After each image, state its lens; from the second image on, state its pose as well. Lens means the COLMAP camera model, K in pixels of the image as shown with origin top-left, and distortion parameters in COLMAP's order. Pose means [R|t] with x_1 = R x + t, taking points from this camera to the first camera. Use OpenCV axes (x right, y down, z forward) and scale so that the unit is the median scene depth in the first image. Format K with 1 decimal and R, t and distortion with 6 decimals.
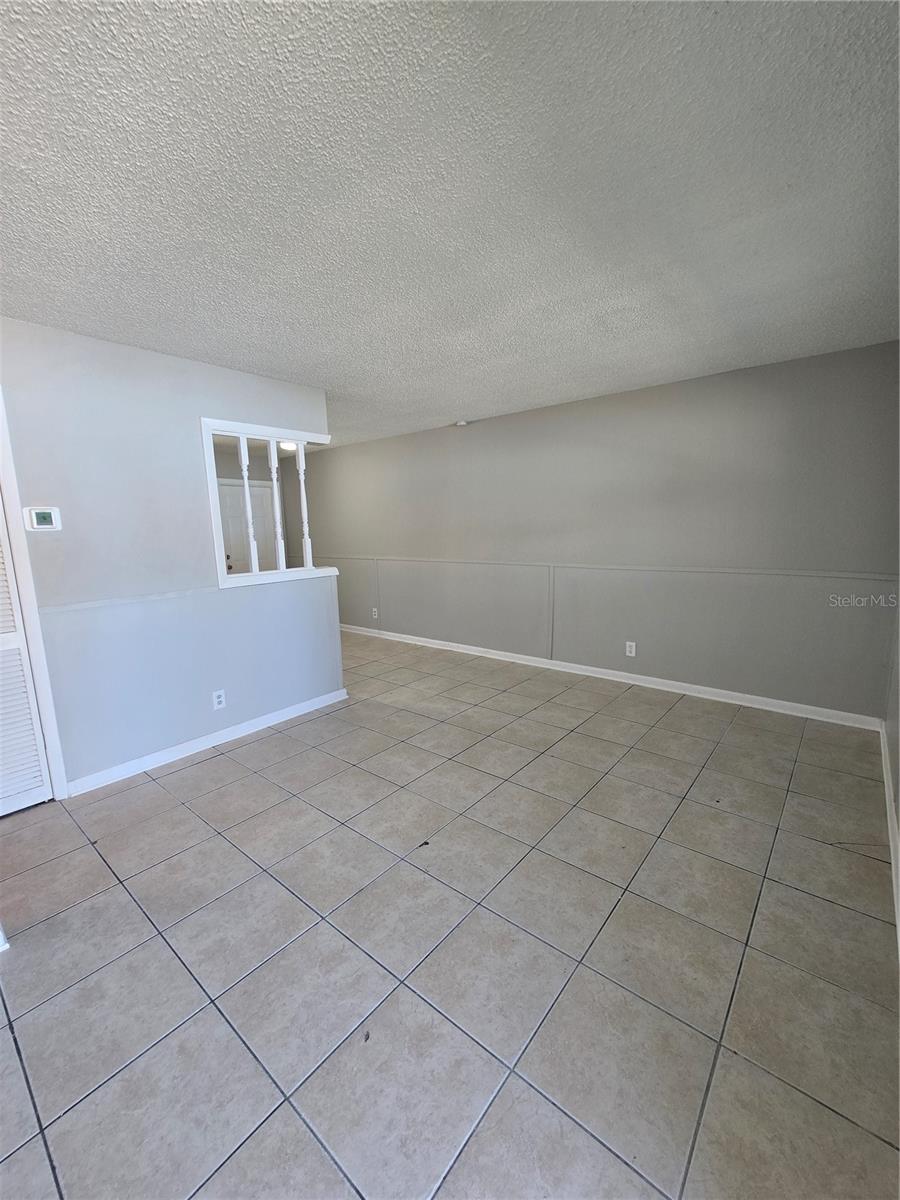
lens RADIAL K [[490.7, 0, 443.6], [0, 490.7, 607.1], [0, 0, 1]] dist [-0.003809, 0.002361]
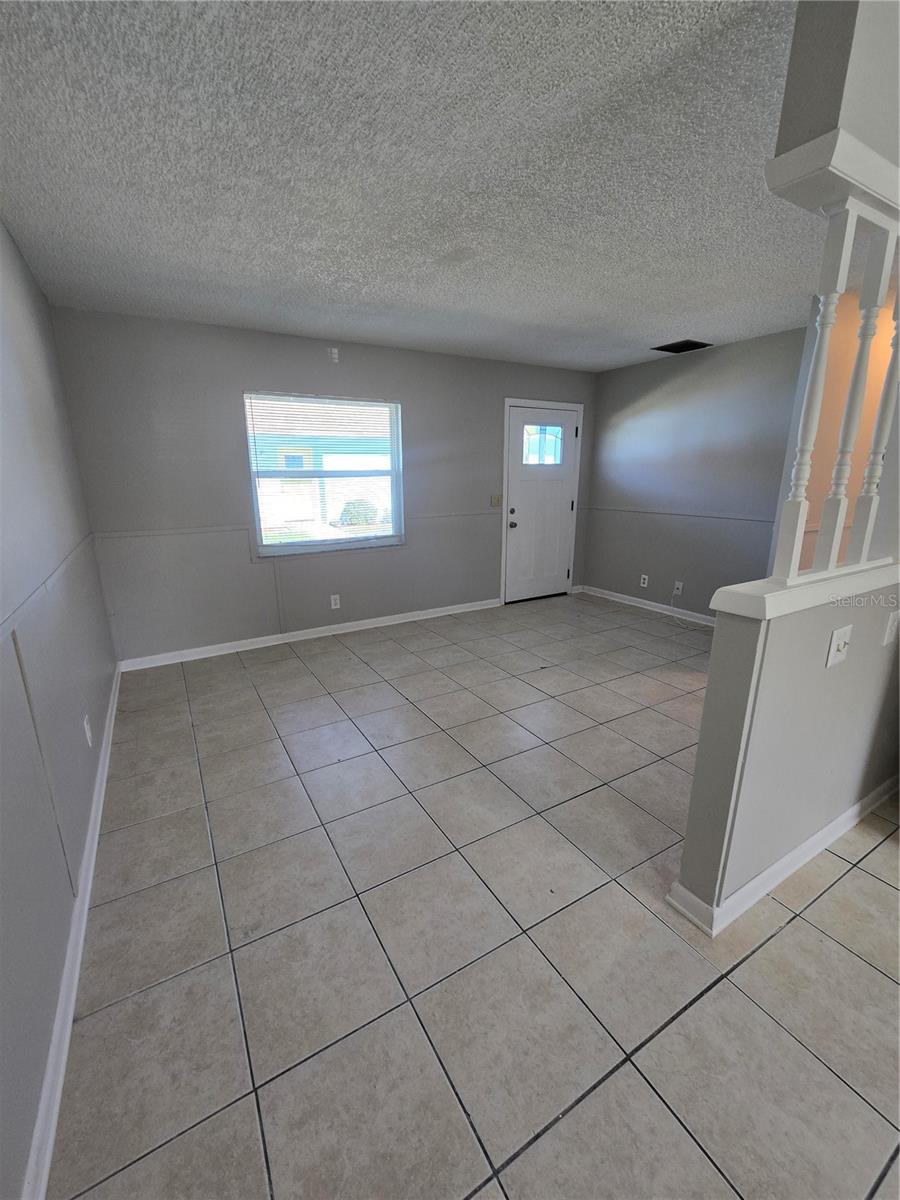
lens RADIAL K [[490.7, 0, 447.9], [0, 490.7, 598.3], [0, 0, 1]] dist [-0.003809, 0.002361]
pose [[-0.942439, -0.051215, 0.330431, -0.189207], [0.086173, 0.917621, 0.388002, -0.280924], [-0.323082, 0.394142, -0.860389, 1.685259]]
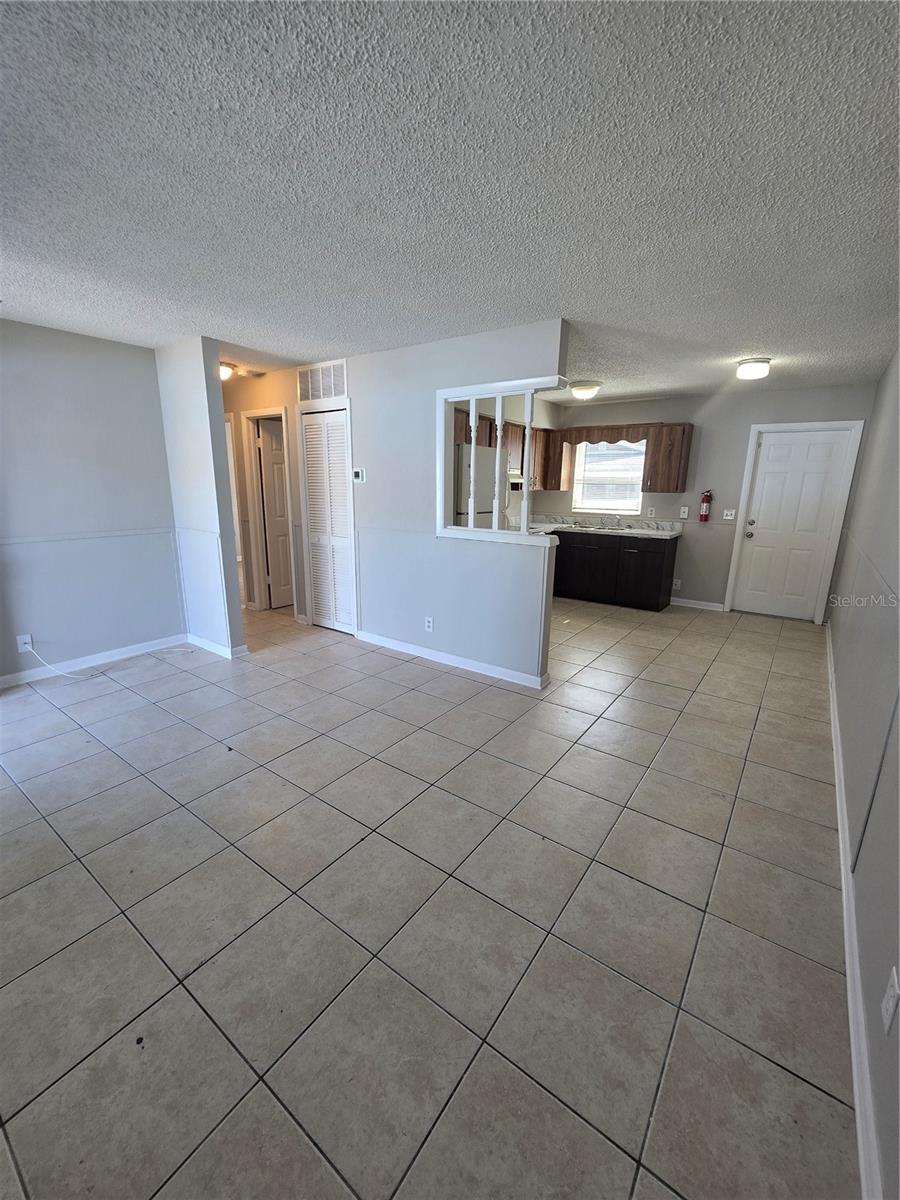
lens RADIAL K [[490.7, 0, 451.0], [0, 490.7, 603.9], [0, 0, 1]] dist [-0.003809, 0.002361]
pose [[0.068176, 0.269667, -0.960537, 0.749221], [-0.179651, 0.950358, 0.254058, -0.192440], [0.981365, 0.155241, 0.113238, 0.929745]]
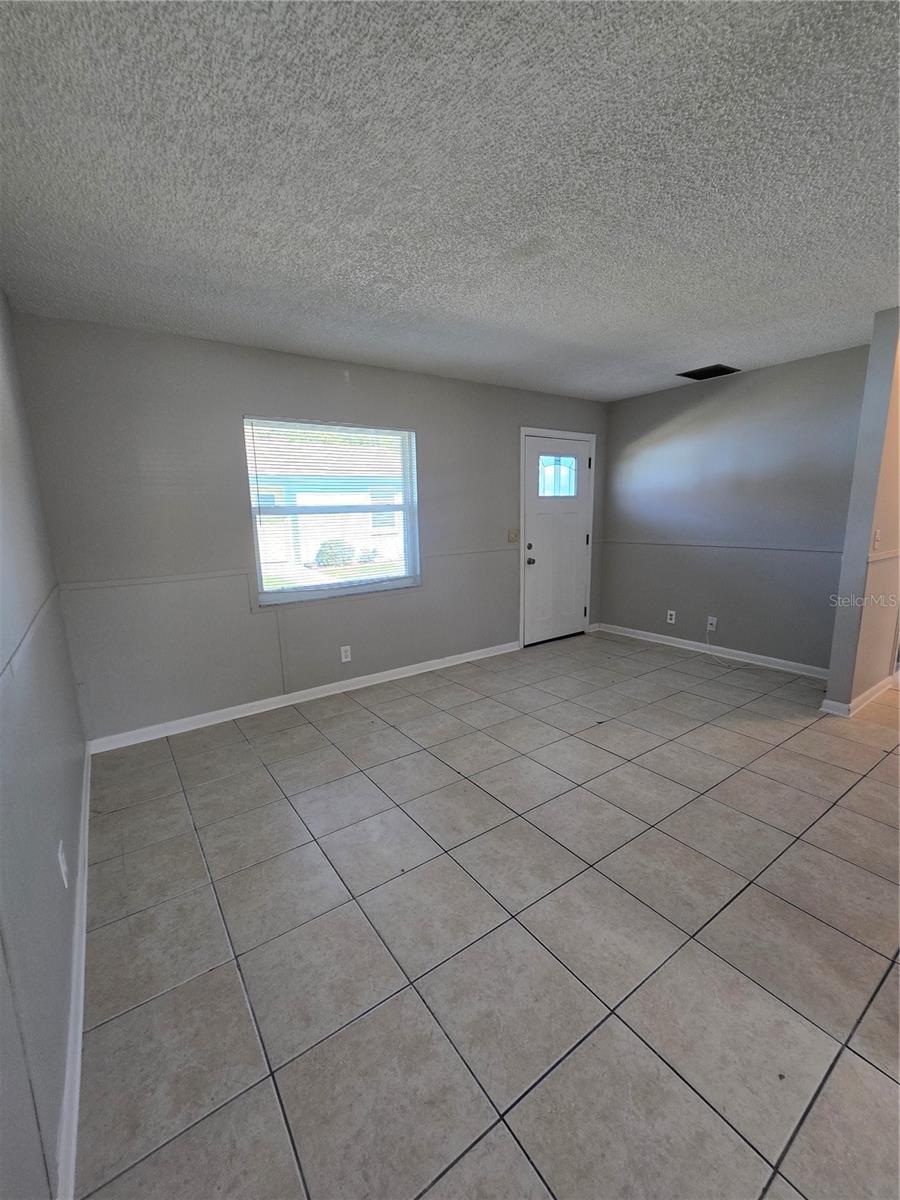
lens RADIAL K [[490.7, 0, 450.6], [0, 490.7, 600.9], [0, 0, 1]] dist [-0.003809, 0.002361]
pose [[-0.965623, 0.002633, 0.259933, 0.005763], [0.091037, 0.940047, 0.328669, -0.257673], [-0.243484, 0.341034, -0.907971, 1.588876]]
